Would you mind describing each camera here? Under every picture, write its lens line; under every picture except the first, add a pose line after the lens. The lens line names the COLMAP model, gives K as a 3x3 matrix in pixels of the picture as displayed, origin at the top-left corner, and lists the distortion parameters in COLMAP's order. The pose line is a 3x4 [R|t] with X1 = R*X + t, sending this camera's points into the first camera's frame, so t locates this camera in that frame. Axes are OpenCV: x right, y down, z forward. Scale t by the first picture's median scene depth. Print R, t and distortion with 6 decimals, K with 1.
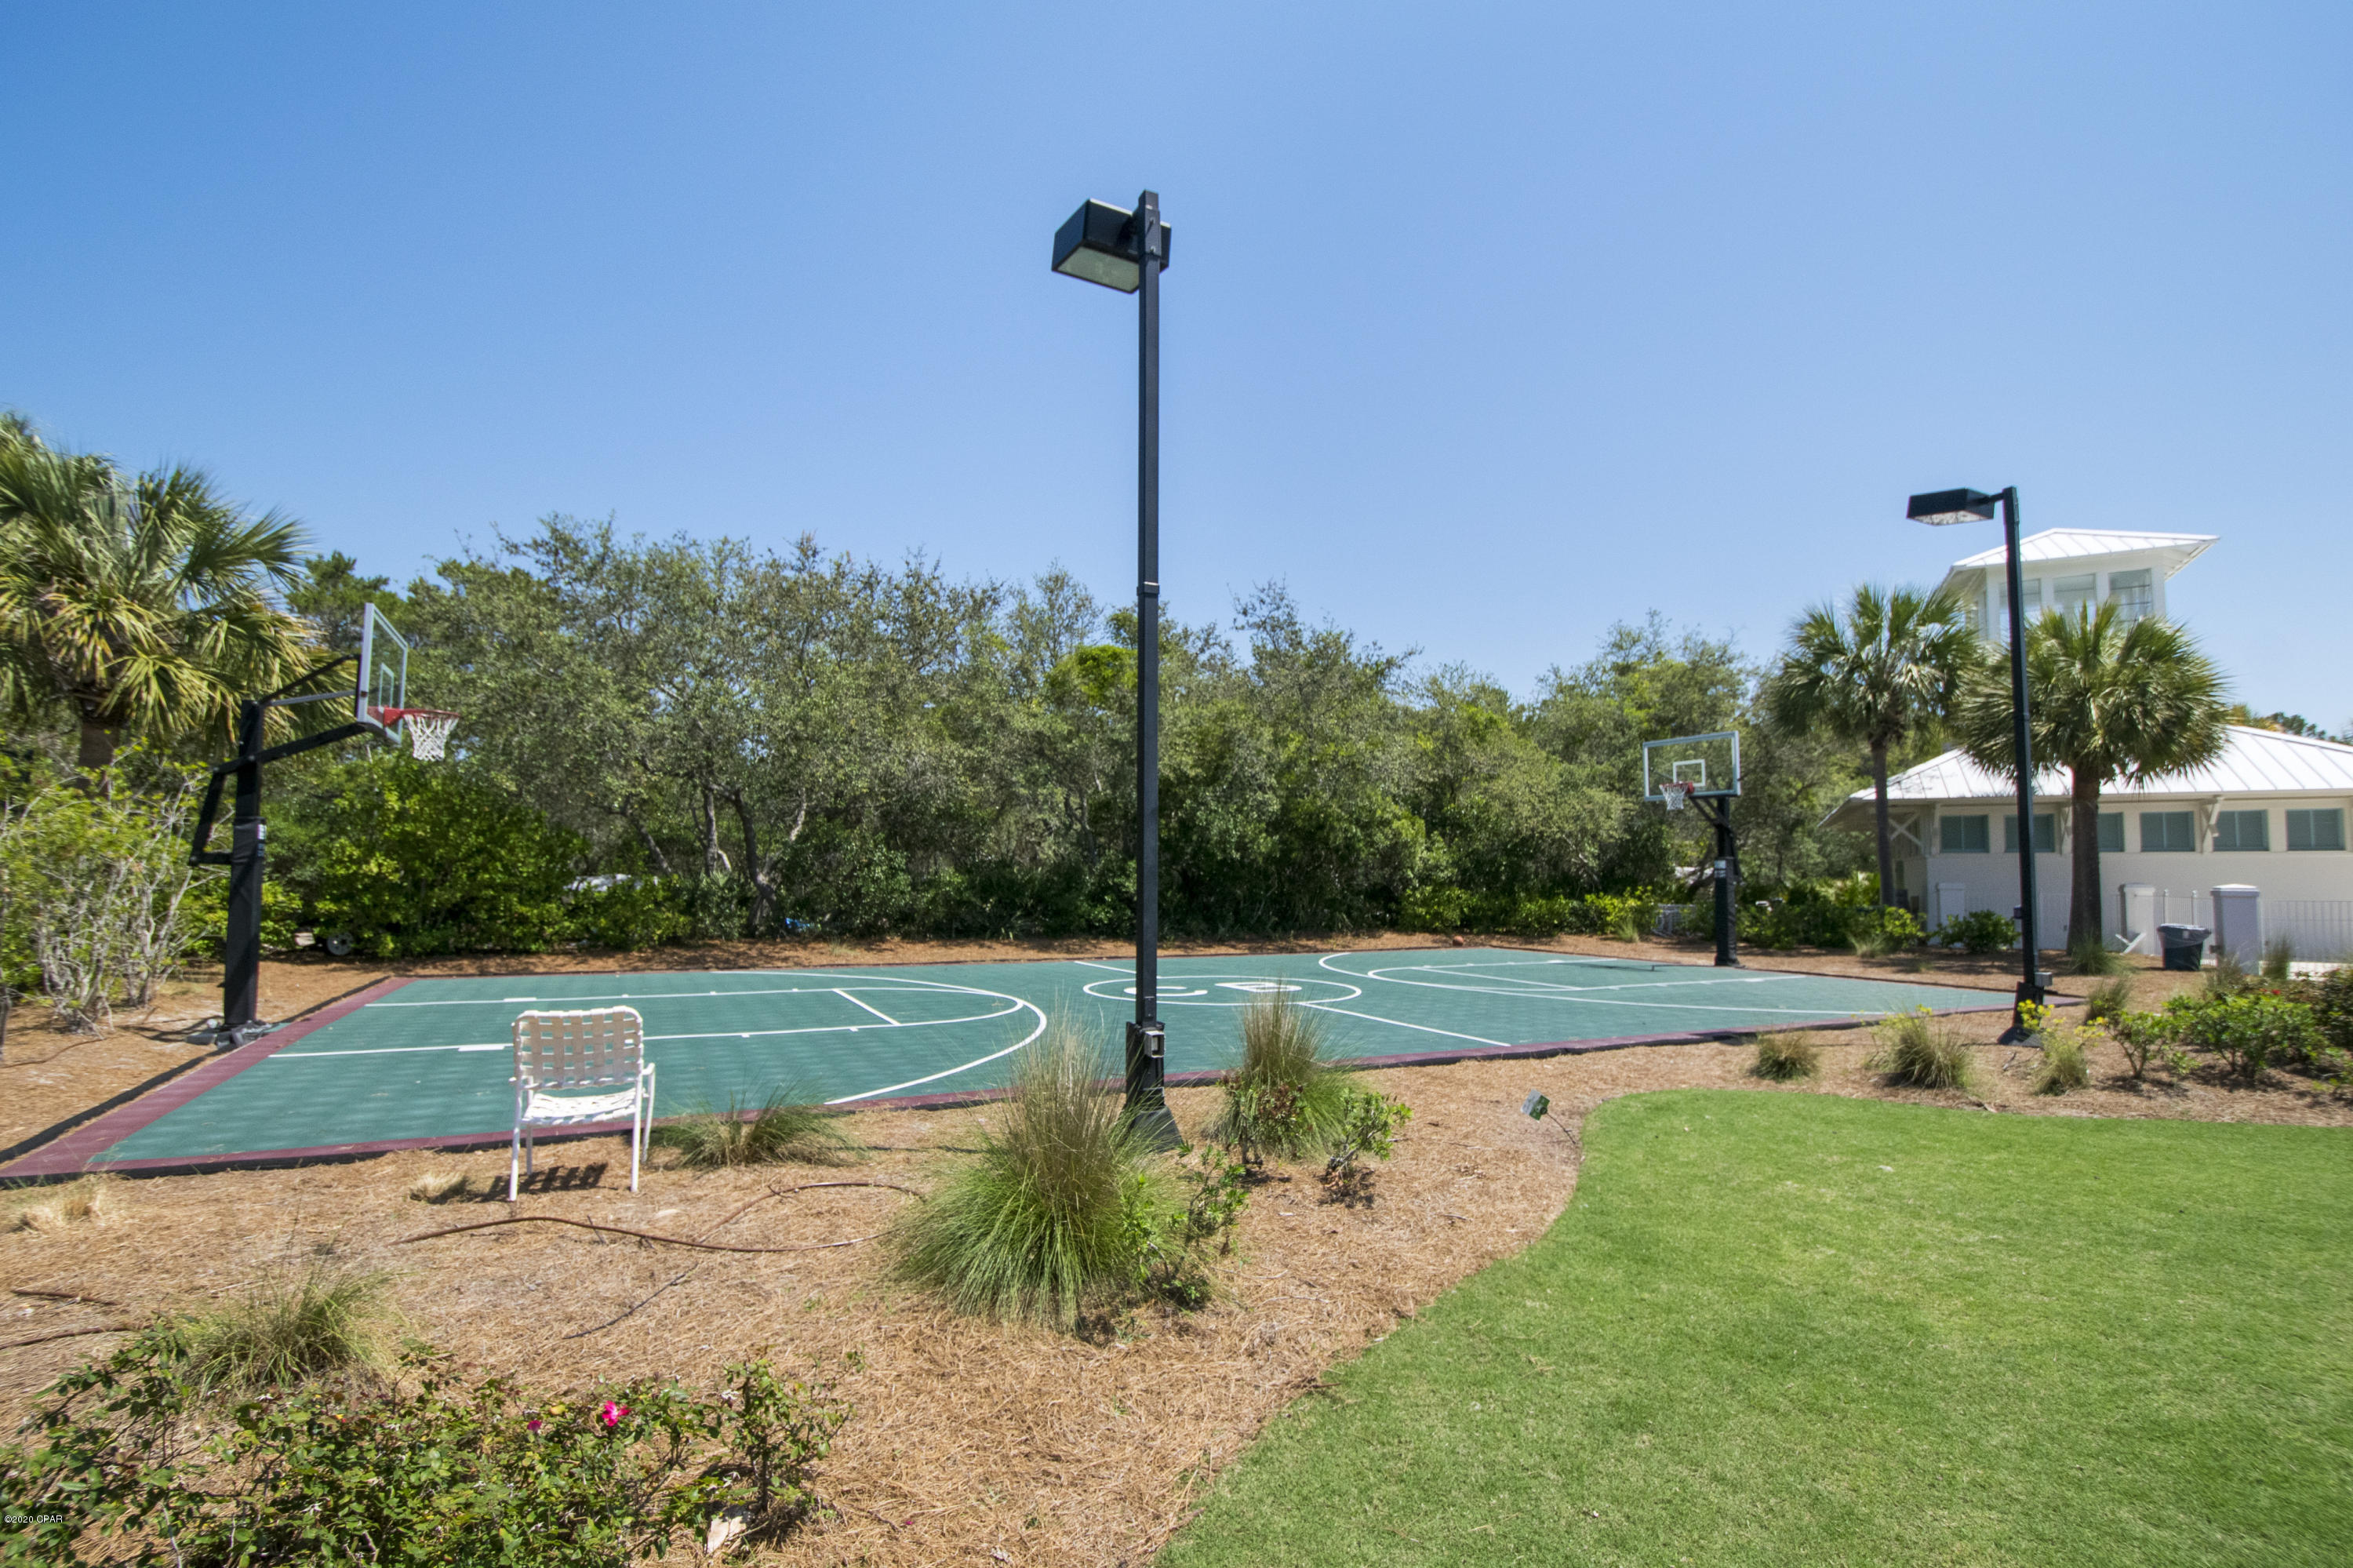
lens RADIAL K [[1073.3, 0, 1173.3], [0, 1073.3, 792.0], [0, 0, 1]] dist [-0.029621, -0.001137]
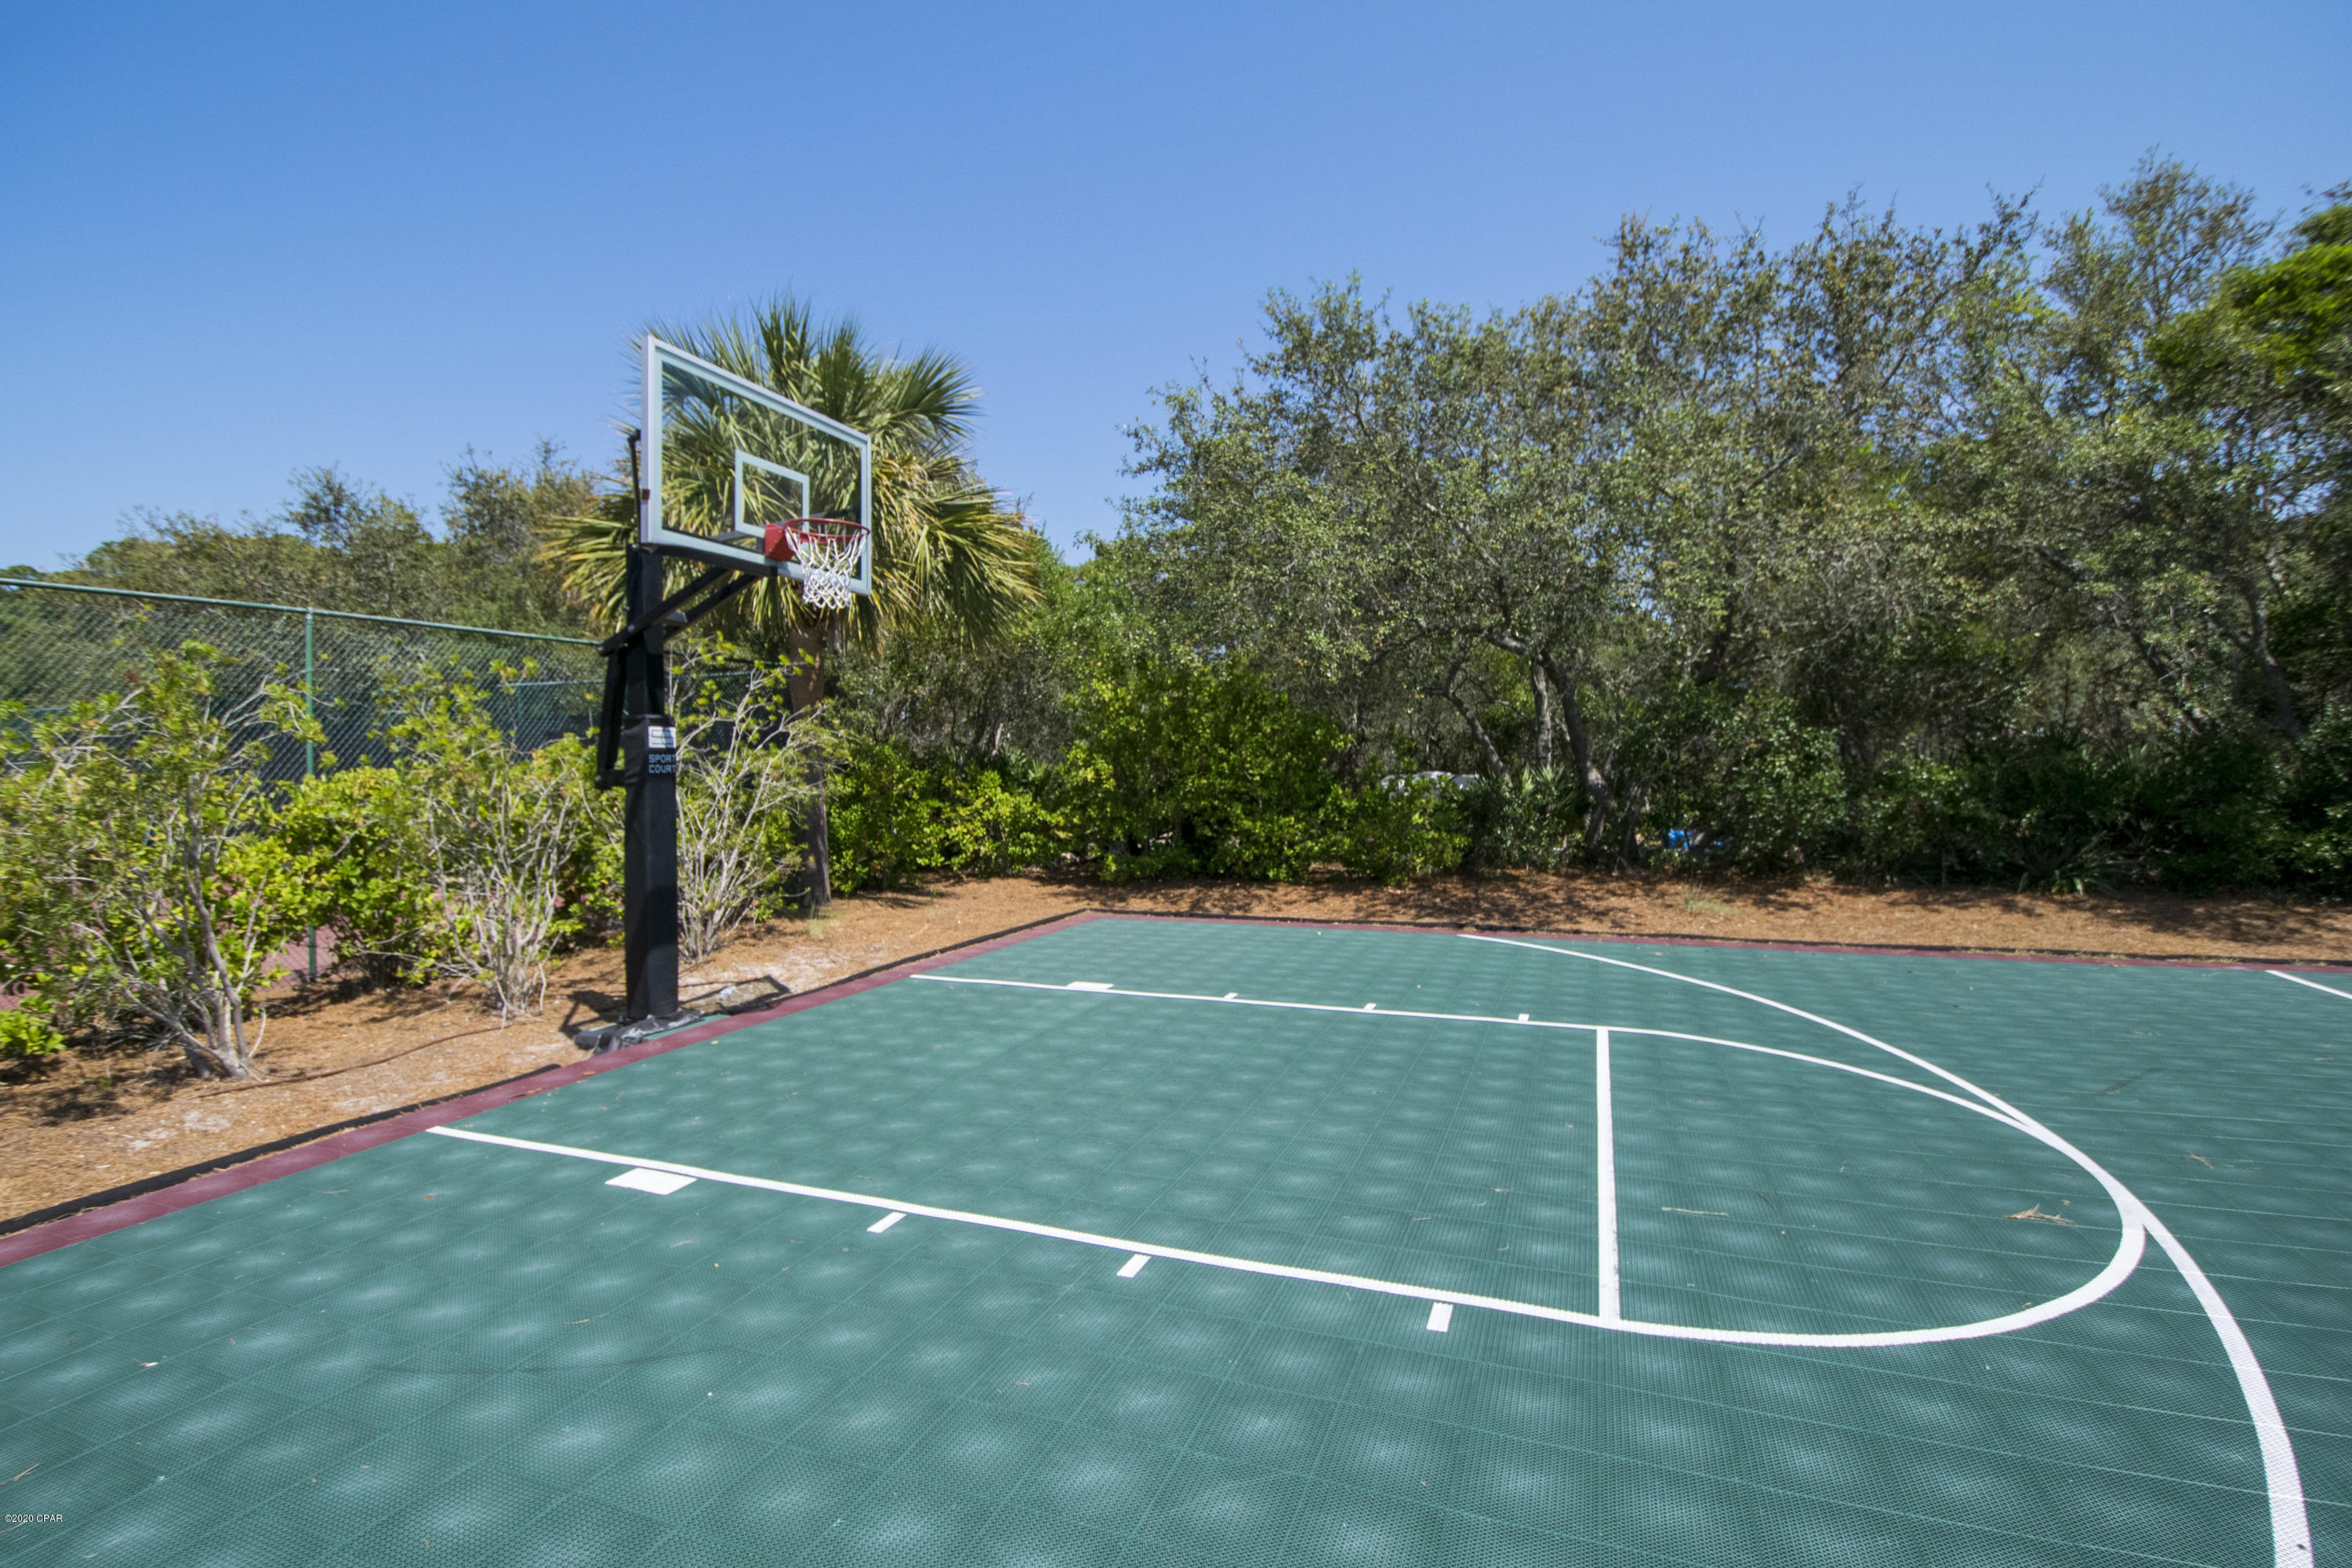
lens RADIAL K [[1072.8, 0, 1171.1], [0, 1072.8, 771.8], [0, 0, 1]] dist [-0.029621, -0.001137]
pose [[0.653828, -0.011774, -0.756552, -0.059263], [0.075441, 0.995911, 0.049699, 0.025210], [0.752873, -0.089570, 0.652042, 0.376397]]
